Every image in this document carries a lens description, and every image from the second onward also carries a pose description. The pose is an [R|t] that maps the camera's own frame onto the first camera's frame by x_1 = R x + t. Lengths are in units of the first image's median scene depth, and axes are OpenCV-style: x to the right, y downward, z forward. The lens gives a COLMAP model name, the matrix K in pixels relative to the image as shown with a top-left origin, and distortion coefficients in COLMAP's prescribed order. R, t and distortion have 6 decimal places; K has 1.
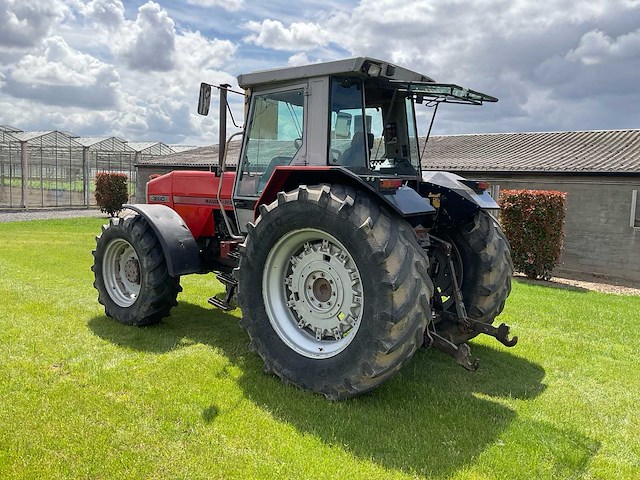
lens RADIAL K [[536.0, 0, 302.8], [0, 536.0, 241.7], [0, 0, 1]] dist [0.036555, -0.069062]
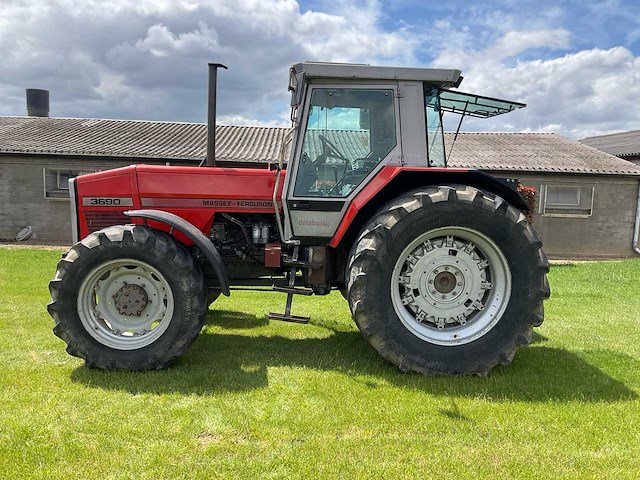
lens RADIAL K [[536.0, 0, 316.5], [0, 536.0, 240.8], [0, 0, 1]] dist [0.036555, -0.069062]
pose [[0.726969, -0.088762, 0.680909, -0.866745], [0.069559, 0.996029, 0.055576, -0.070732], [-0.683138, 0.006961, 0.730257, 0.376781]]
